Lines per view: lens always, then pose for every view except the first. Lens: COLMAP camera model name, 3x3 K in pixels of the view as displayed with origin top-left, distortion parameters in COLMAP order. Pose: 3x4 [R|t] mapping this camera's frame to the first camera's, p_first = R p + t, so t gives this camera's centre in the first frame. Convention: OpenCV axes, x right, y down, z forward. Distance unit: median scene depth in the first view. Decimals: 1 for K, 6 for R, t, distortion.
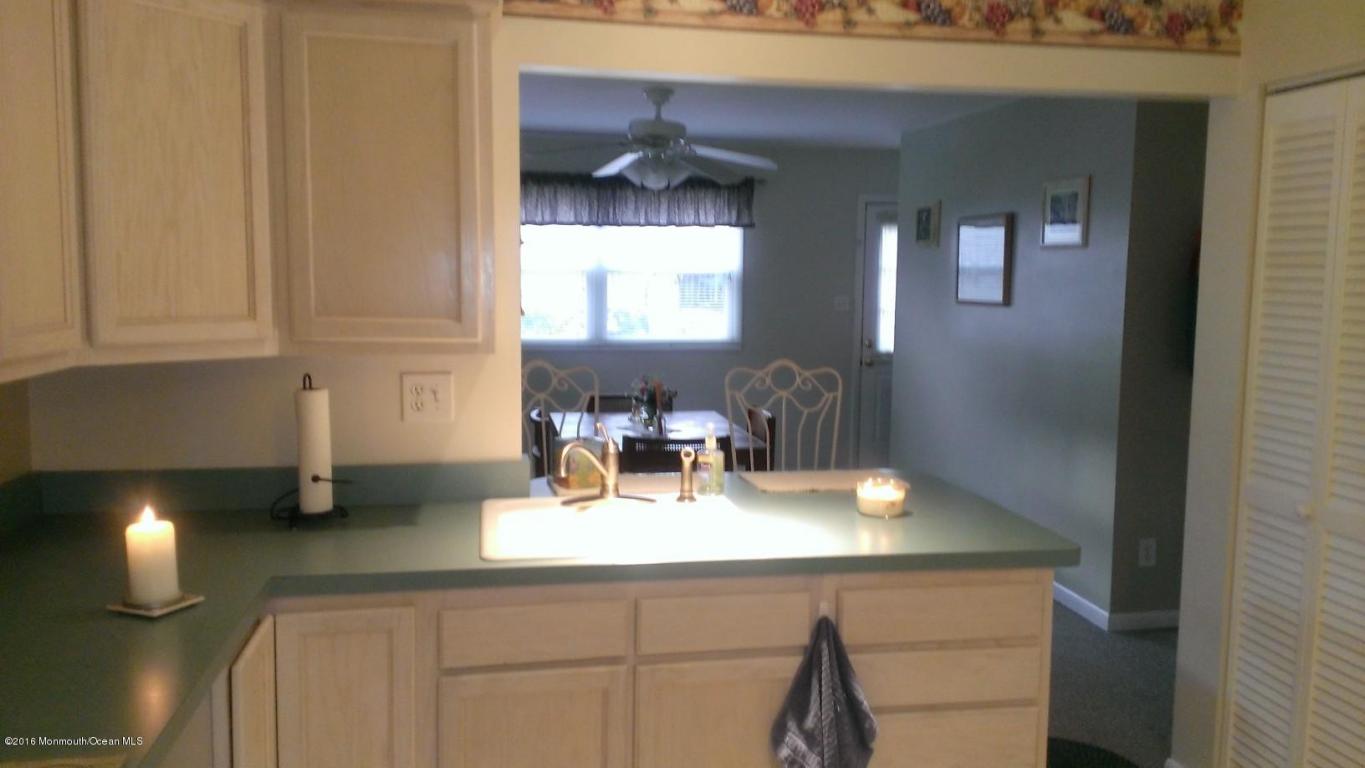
lens RADIAL K [[1084.2, 0, 692.3], [0, 1084.2, 385.7], [0, 0, 1]] dist [0.127514, -0.192147]
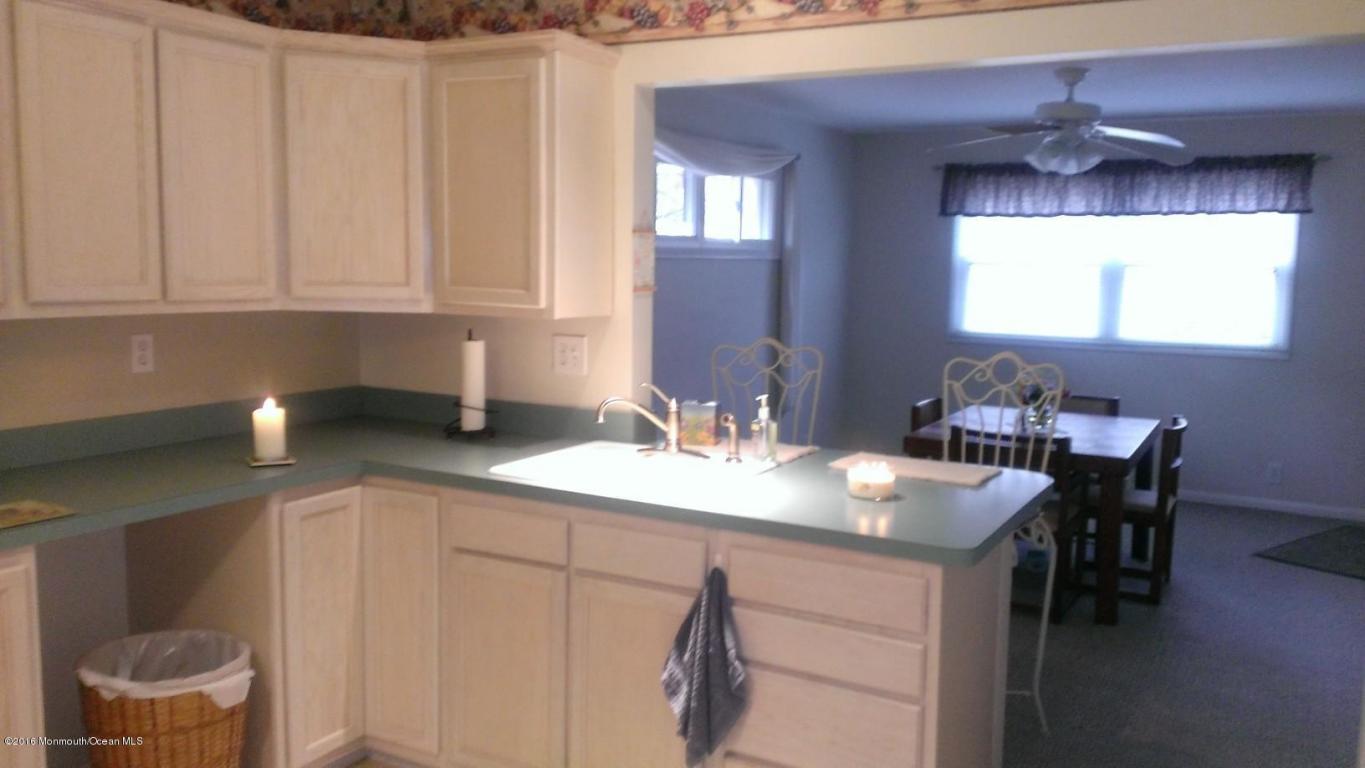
lens RADIAL K [[1084.2, 0, 689.8], [0, 1084.2, 390.1], [0, 0, 1]] dist [0.127514, -0.192147]
pose [[0.773951, 0.079556, -0.628228, 0.668411], [-0.077130, 0.996534, 0.031175, 0.001709], [0.628531, 0.024327, 0.777404, 0.110653]]
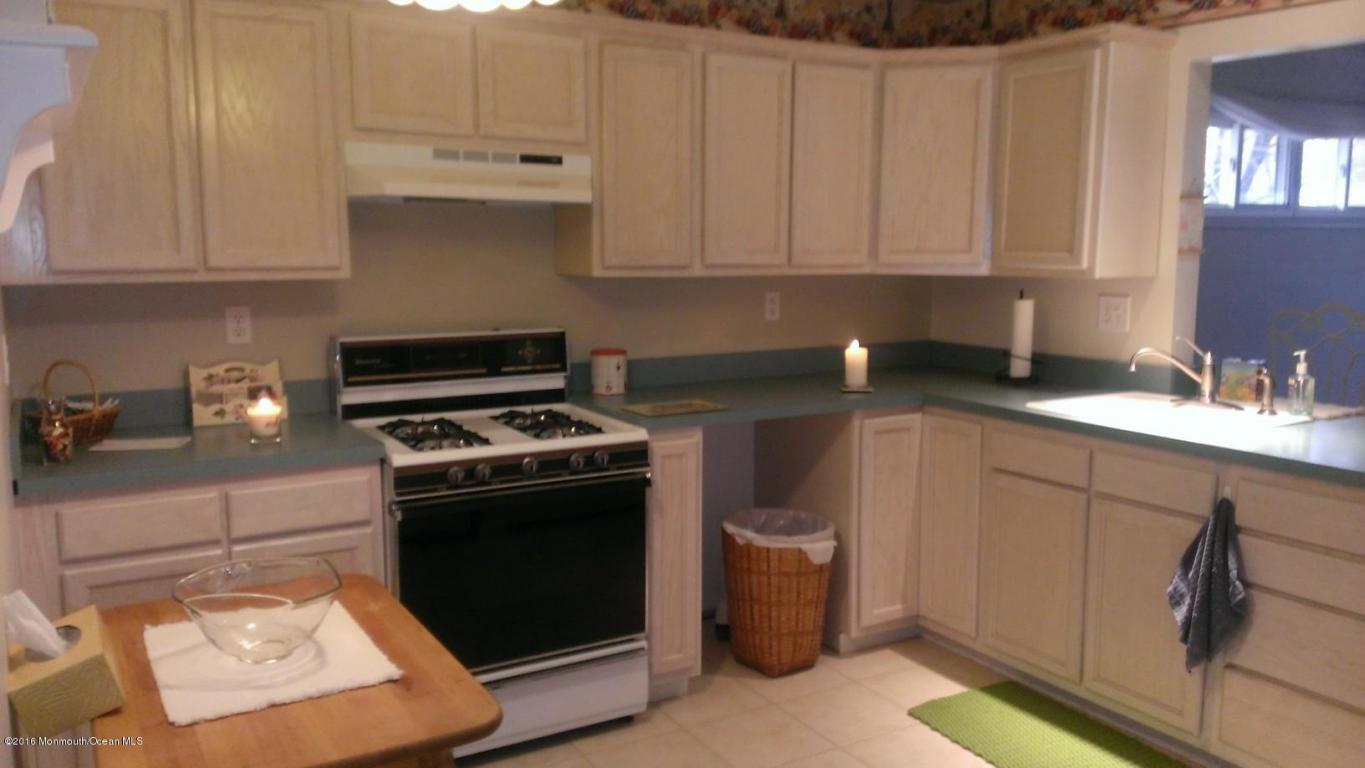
lens RADIAL K [[1084.2, 0, 699.3], [0, 1084.2, 387.7], [0, 0, 1]] dist [0.127514, -0.192147]
pose [[0.353551, 0.117470, -0.928010, 0.899713], [-0.096185, 0.991390, 0.088849, 0.031904], [0.930457, 0.057848, 0.361805, 0.002836]]
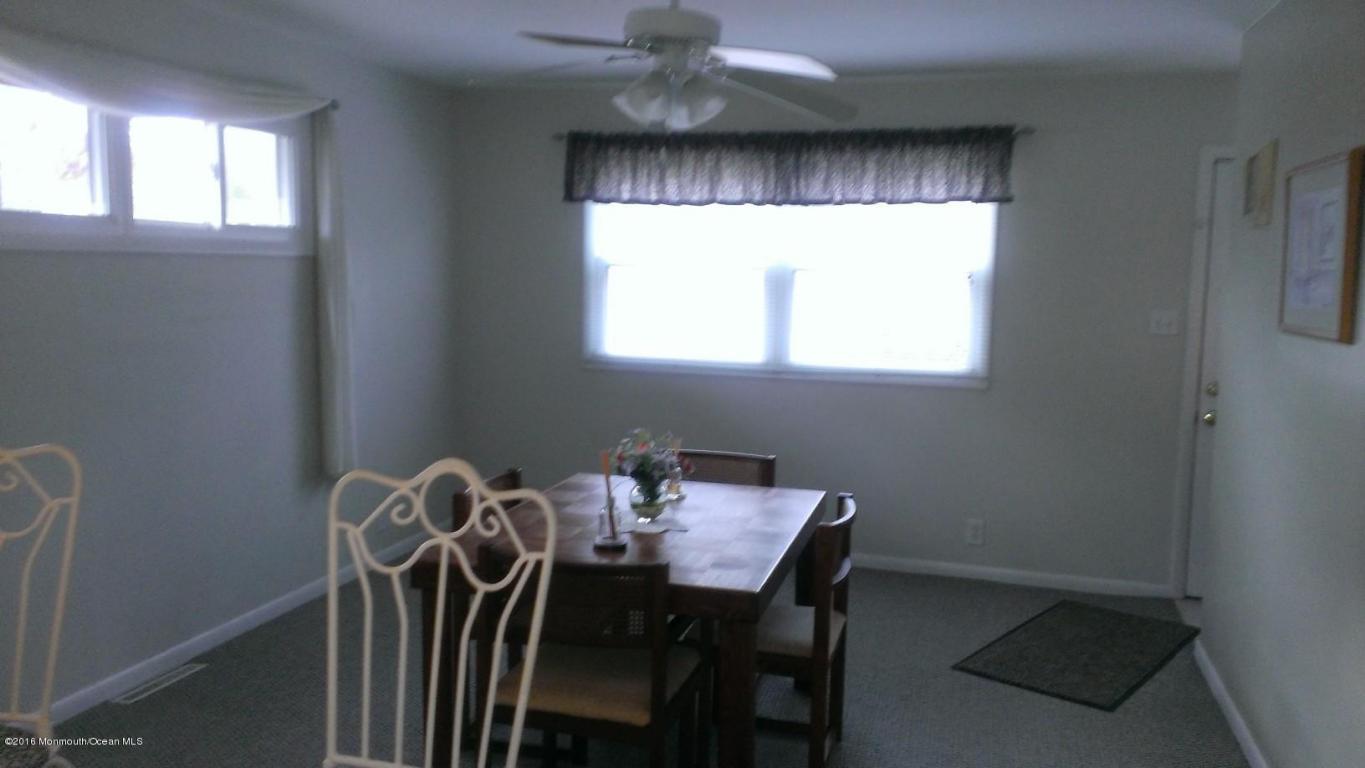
lens RADIAL K [[1084.2, 0, 674.6], [0, 1084.2, 389.7], [0, 0, 1]] dist [0.127514, -0.192147]
pose [[0.896002, 0.059050, -0.440106, 0.494788], [-0.058847, 0.998167, 0.014122, -0.088691], [0.440133, 0.013245, 0.897835, 0.916581]]
